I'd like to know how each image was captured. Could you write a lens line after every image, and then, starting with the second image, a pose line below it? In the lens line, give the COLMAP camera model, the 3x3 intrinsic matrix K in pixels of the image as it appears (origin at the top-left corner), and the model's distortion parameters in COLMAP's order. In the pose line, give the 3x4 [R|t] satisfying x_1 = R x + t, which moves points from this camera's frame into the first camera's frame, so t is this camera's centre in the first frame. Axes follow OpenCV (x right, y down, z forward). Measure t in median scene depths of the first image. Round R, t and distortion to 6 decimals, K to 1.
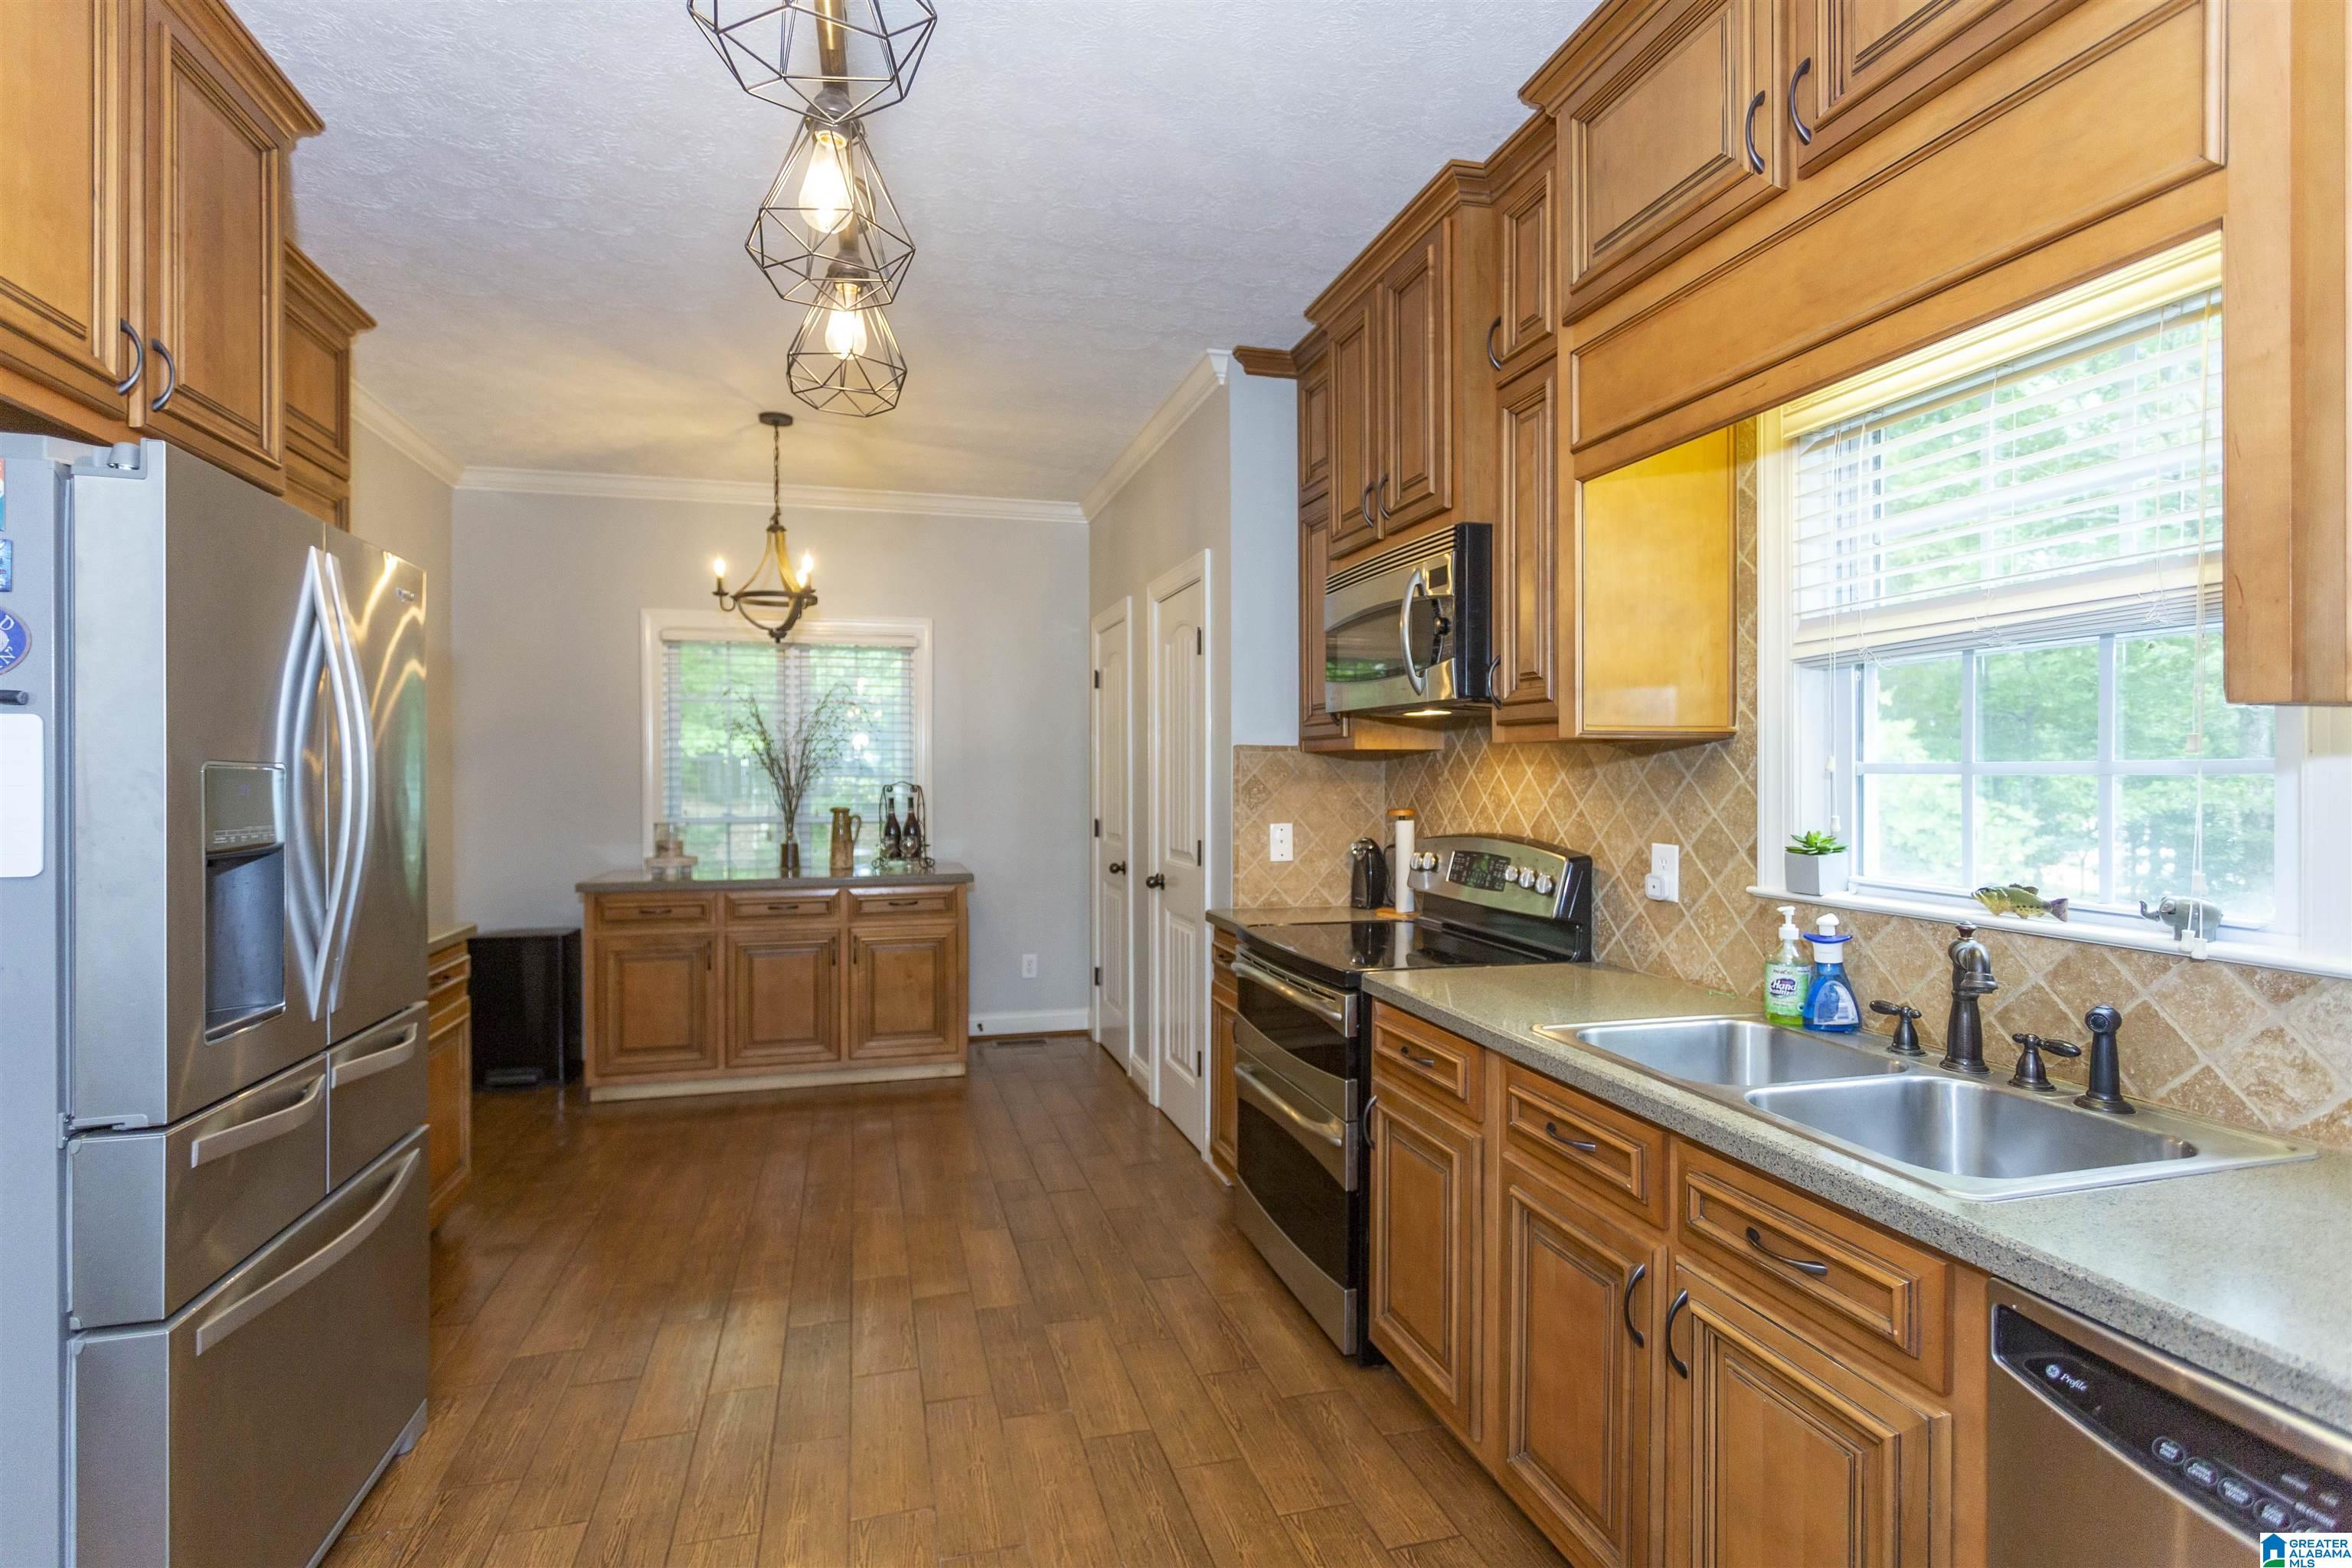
lens RADIAL K [[1118.9, 0, 1165.2], [0, 1118.9, 771.3], [0, 0, 1]] dist [-0.001560, 0.000272]
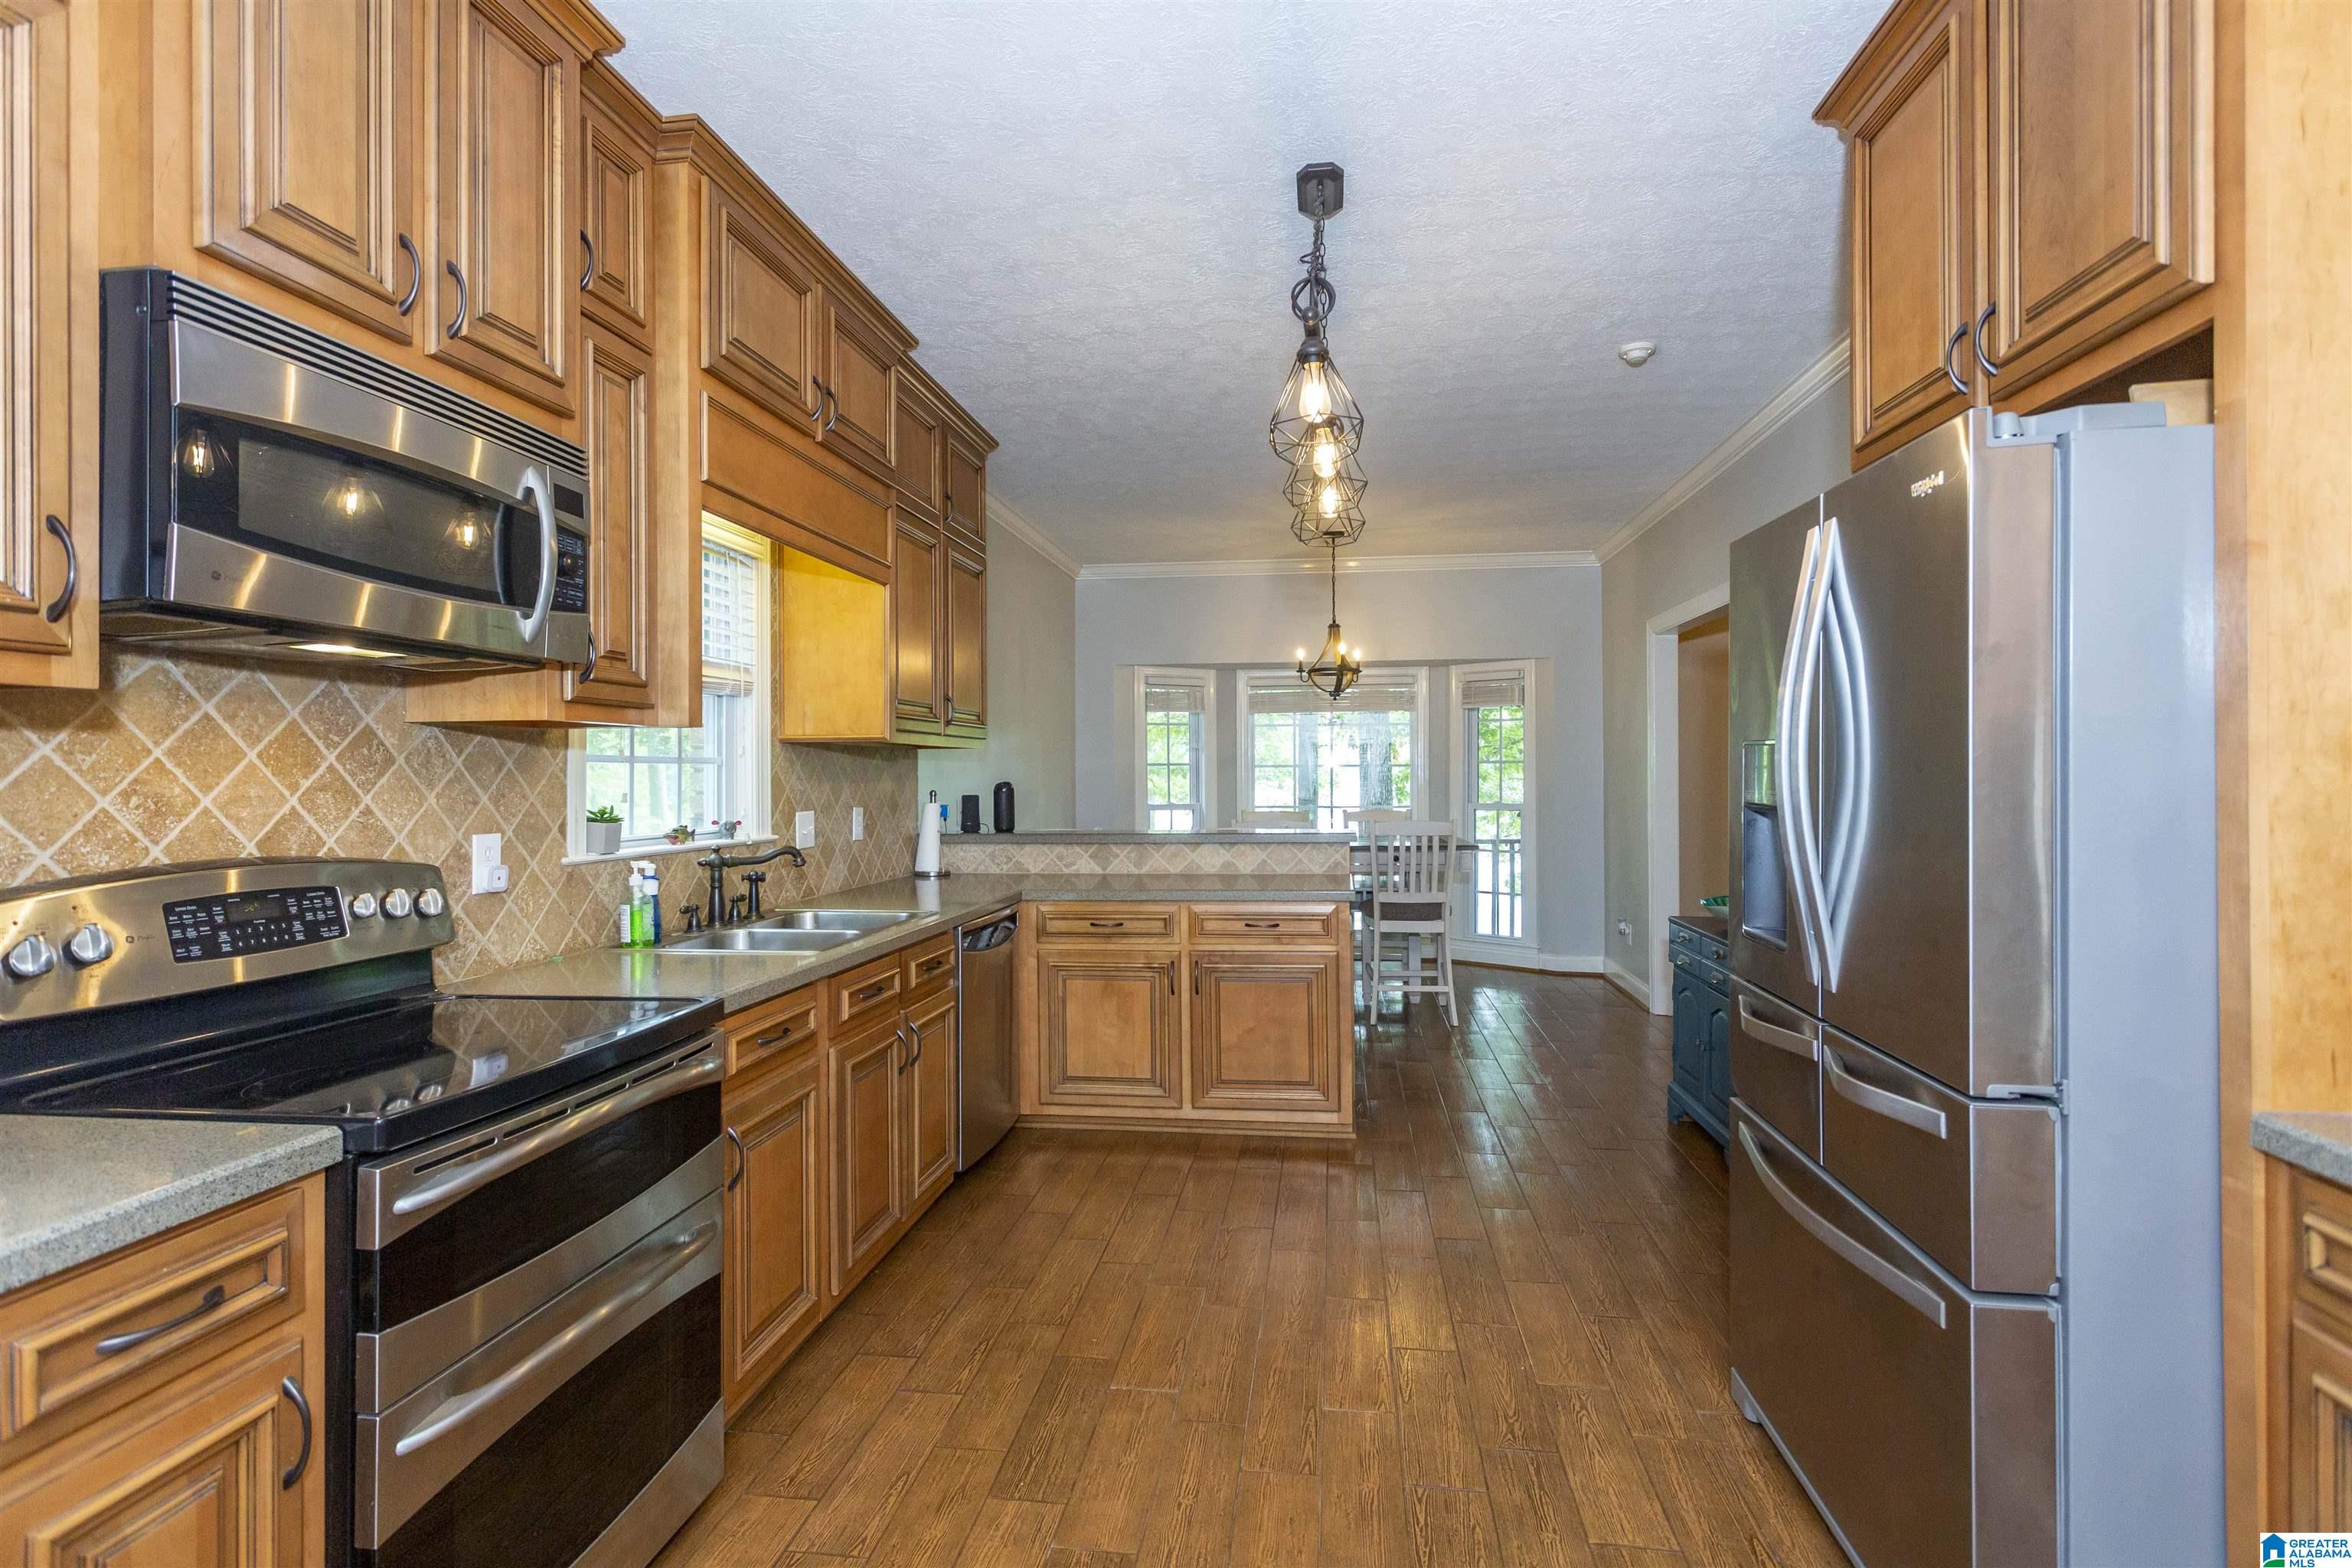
lens RADIAL K [[1118.9, 0, 1165.2], [0, 1118.9, 771.3], [0, 0, 1]] dist [-0.001560, 0.000272]
pose [[-0.918669, 0.007436, 0.394958, -0.507898], [0.006203, 0.999971, -0.004401, 0.021724], [-0.394980, -0.001593, -0.918688, 1.814895]]
